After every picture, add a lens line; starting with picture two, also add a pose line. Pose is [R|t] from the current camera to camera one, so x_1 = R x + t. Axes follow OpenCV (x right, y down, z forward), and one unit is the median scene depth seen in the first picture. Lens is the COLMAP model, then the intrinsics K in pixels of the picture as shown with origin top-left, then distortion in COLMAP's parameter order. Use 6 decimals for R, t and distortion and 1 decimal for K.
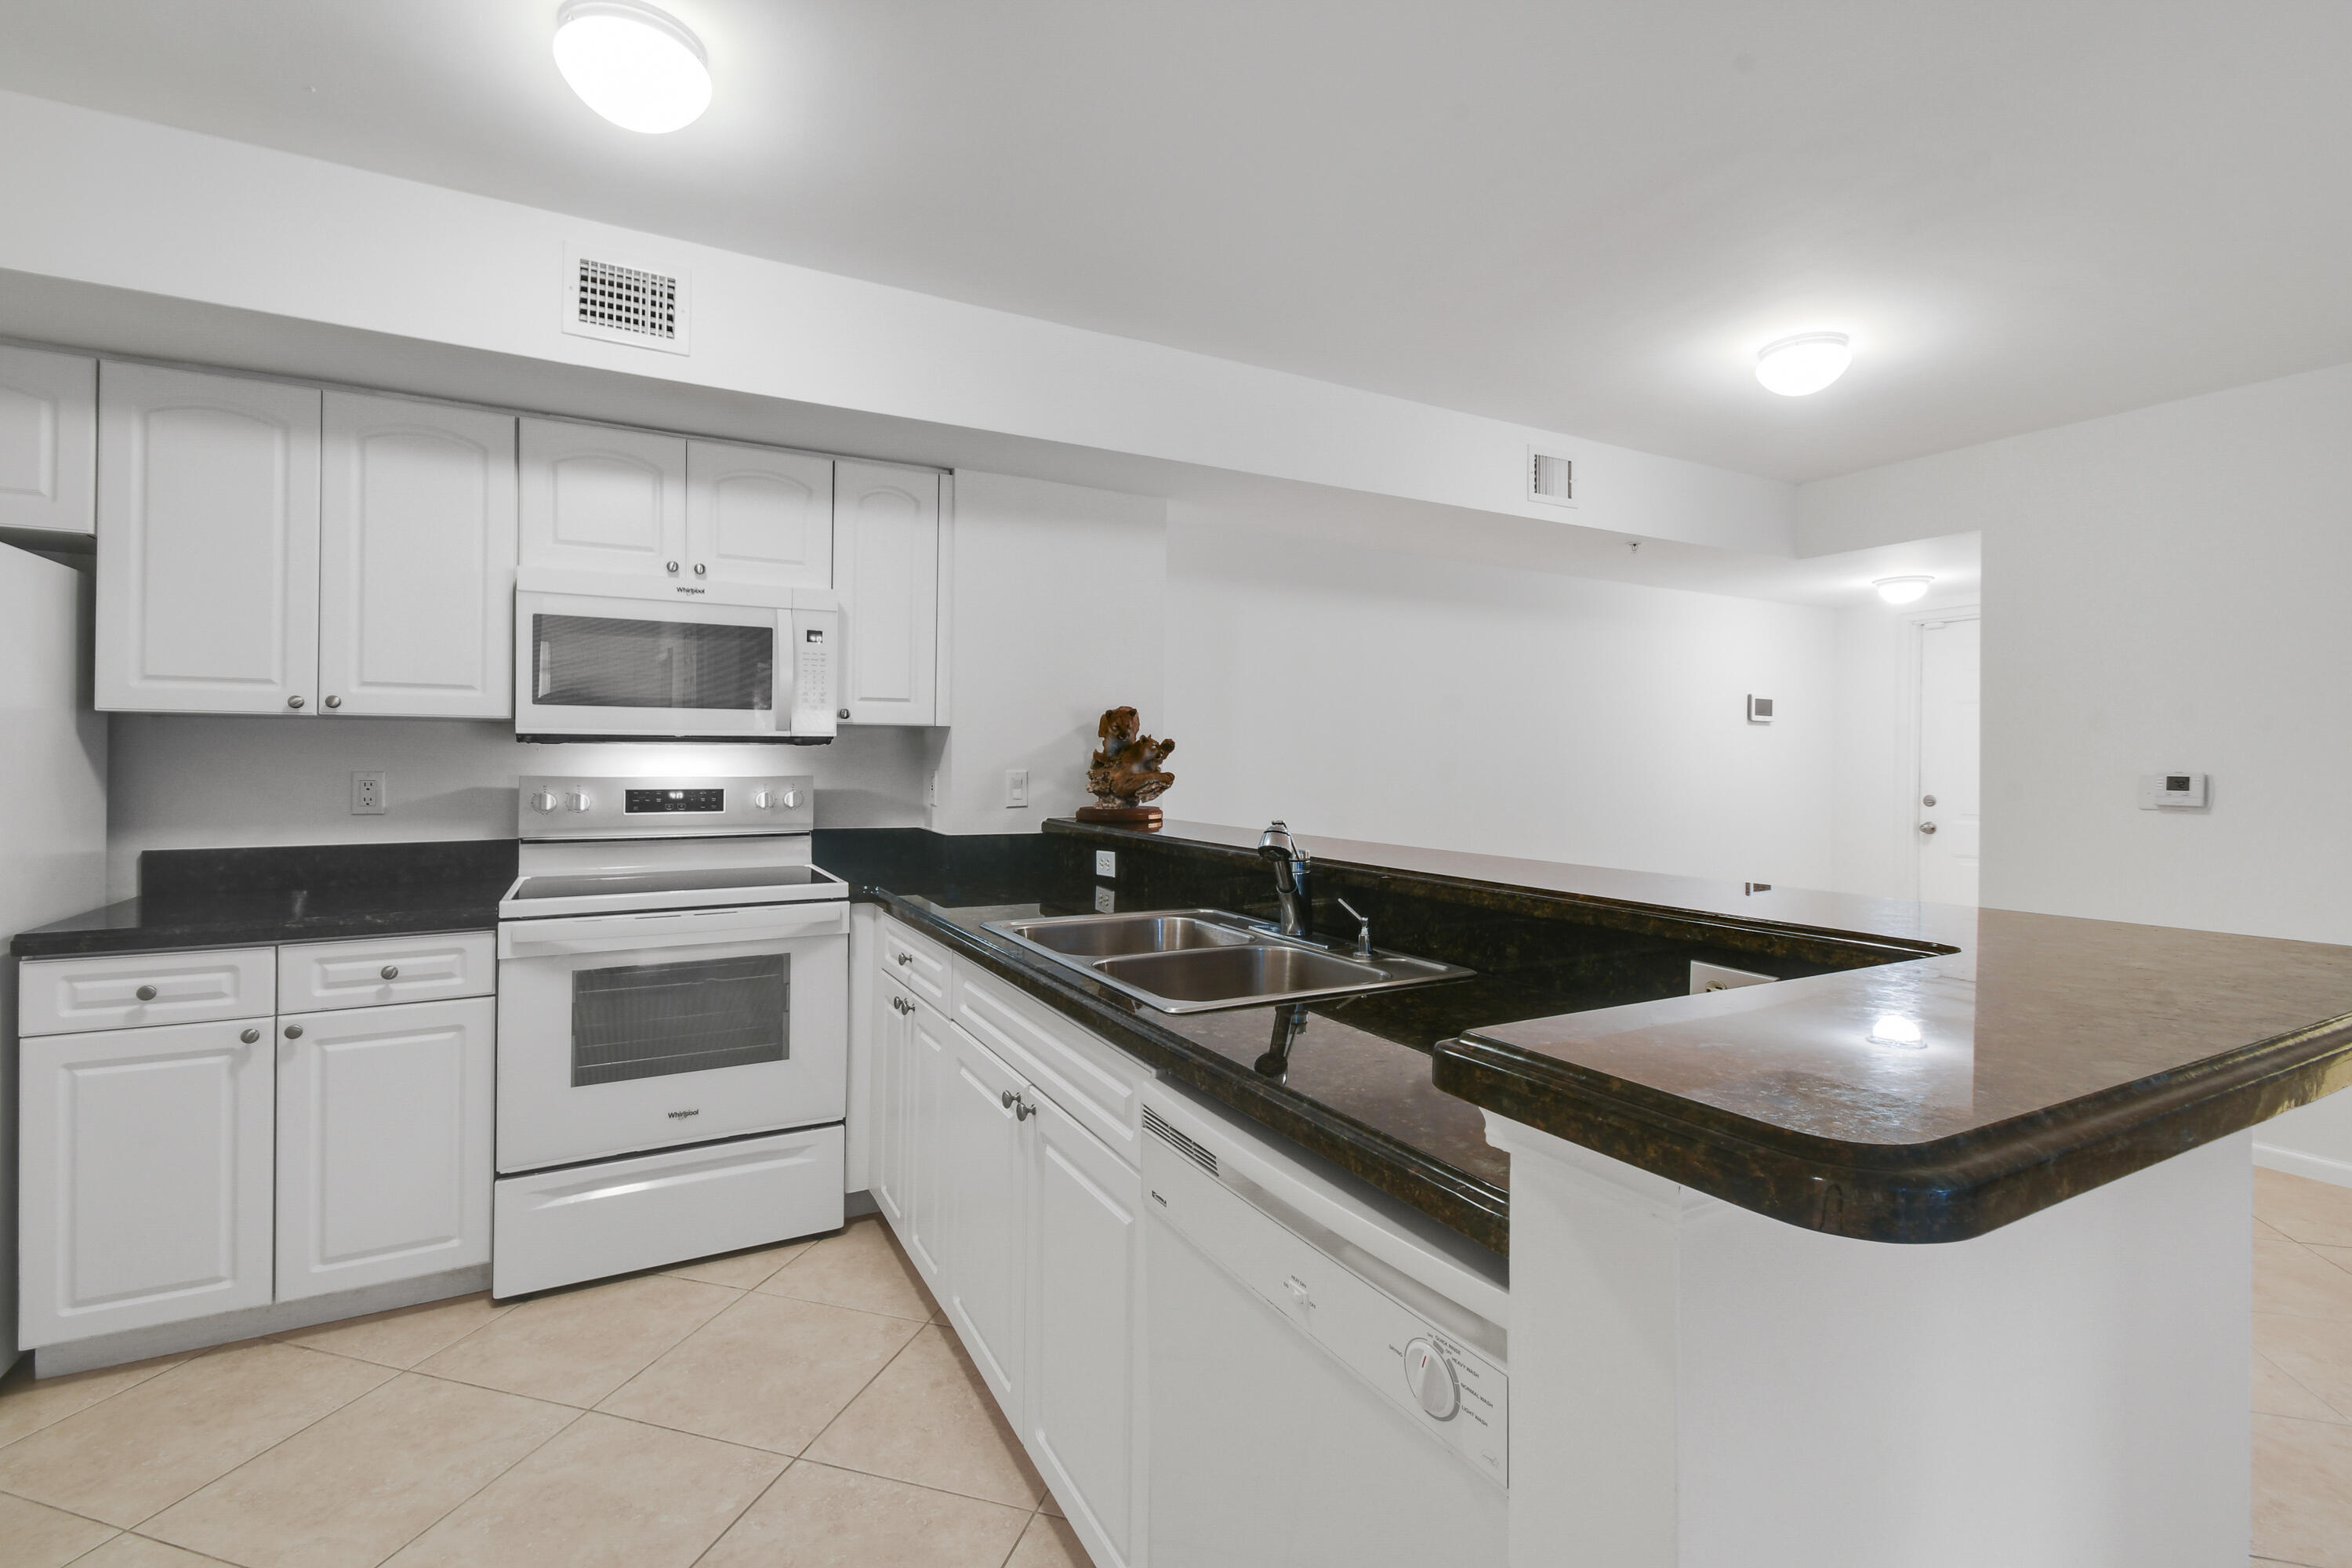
lens RADIAL K [[1053.7, 0, 1178.6], [0, 1053.7, 714.9], [0, 0, 1]] dist [0.006602, -0.001848]
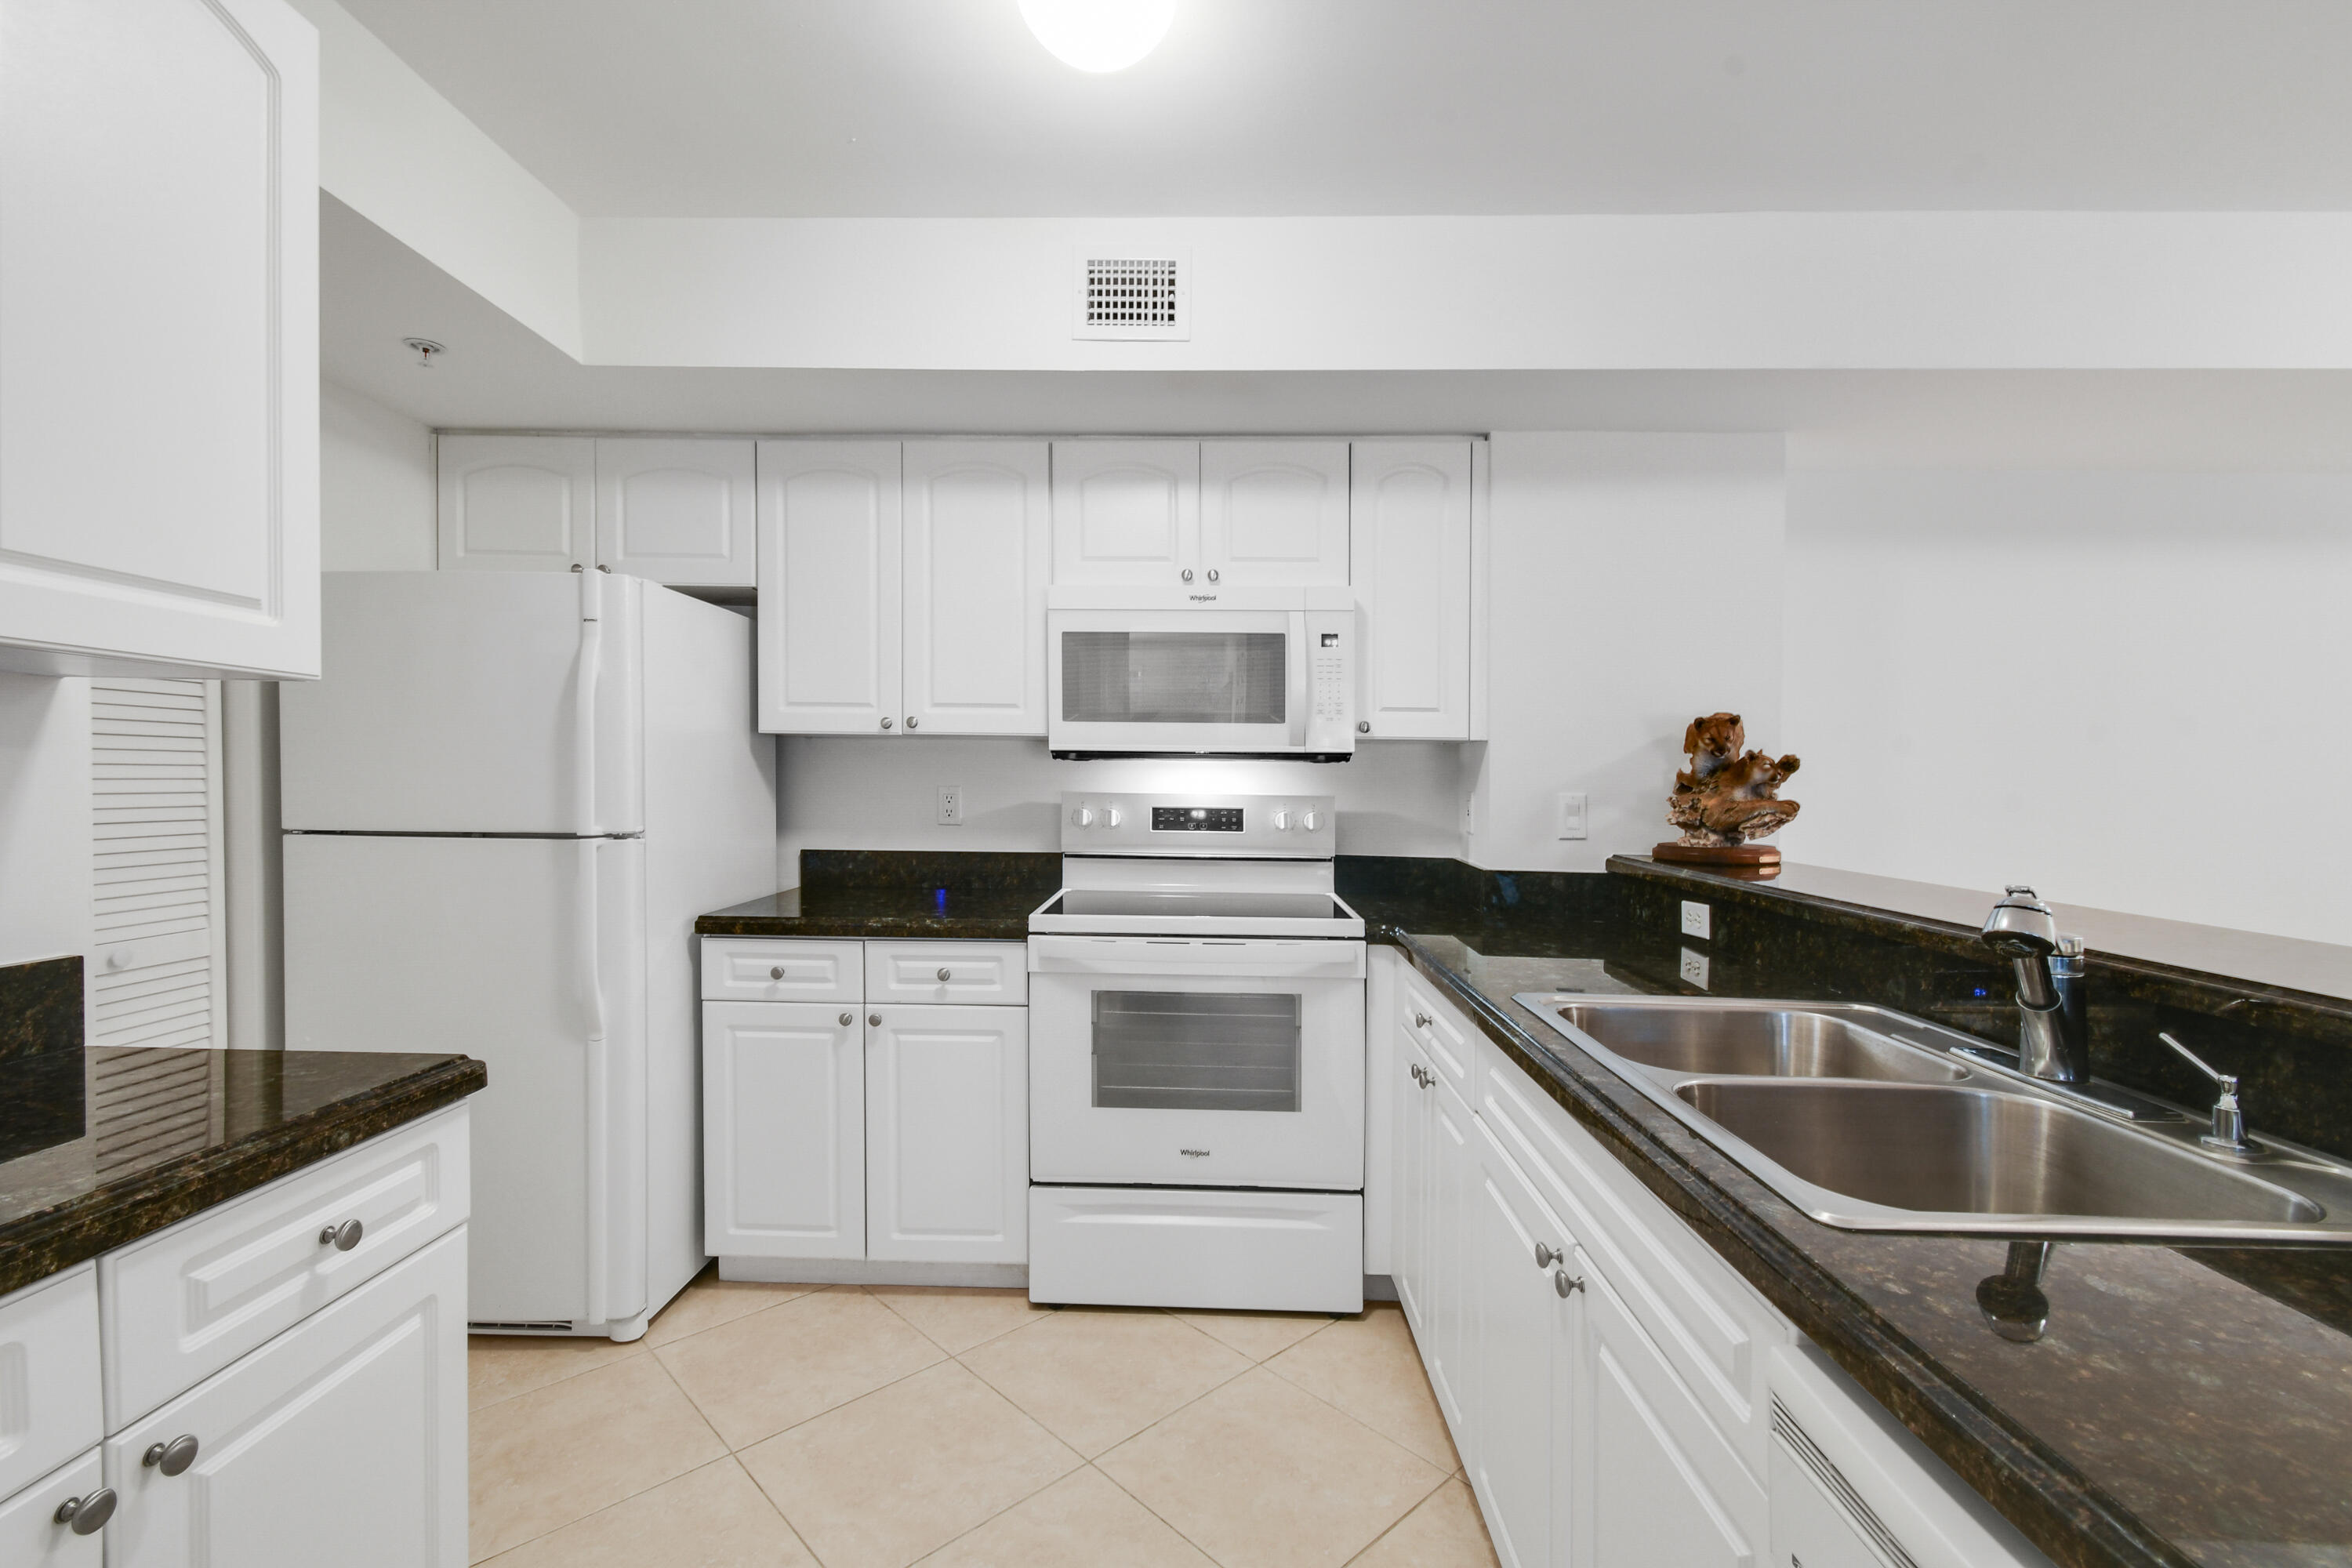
lens RADIAL K [[1053.7, 0, 1163.2], [0, 1053.7, 758.3], [0, 0, 1]] dist [0.006602, -0.001848]
pose [[0.860309, -0.001323, -0.509771, -0.012708], [0.012805, 0.999737, 0.019017, 0.007475], [0.509611, -0.022888, 0.860100, 0.176636]]
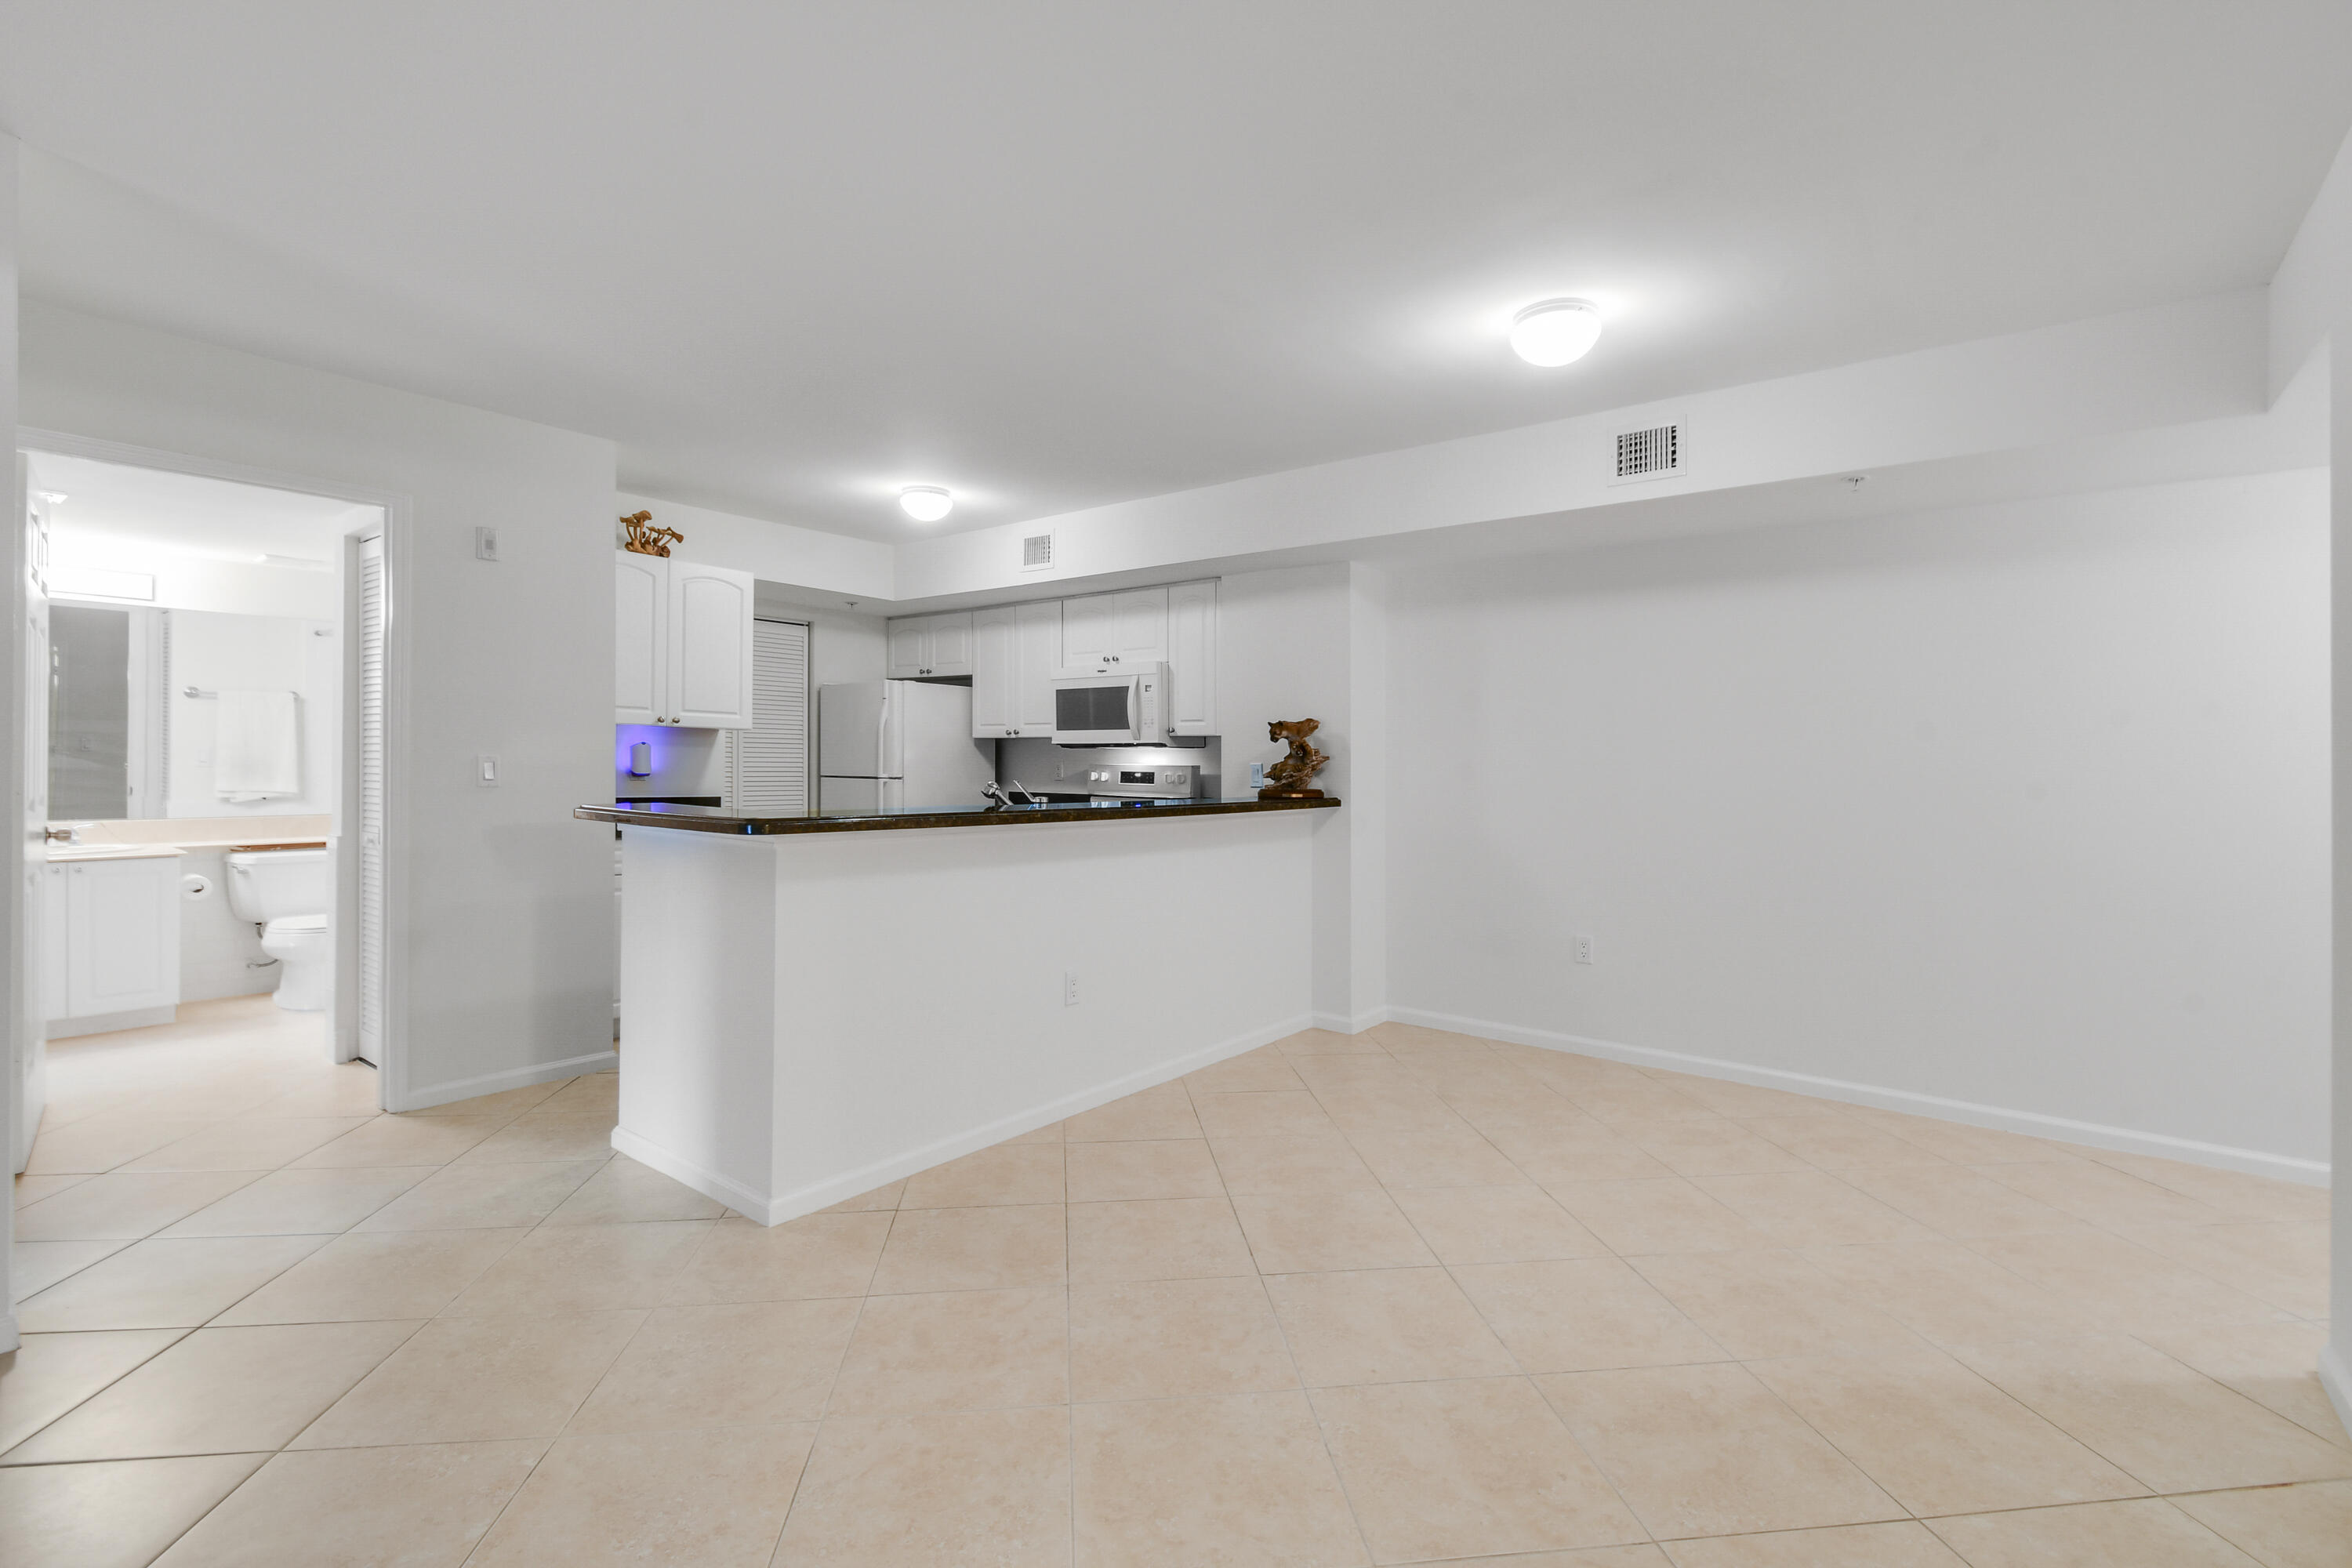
lens RADIAL K [[1053.7, 0, 1208.1], [0, 1053.7, 760.6], [0, 0, 1]] dist [0.006602, -0.001848]
pose [[0.397903, 0.001240, -0.917427, 1.551983], [0.030288, 0.999436, 0.014488, 0.030381], [0.916927, -0.033551, 0.397641, 0.403812]]
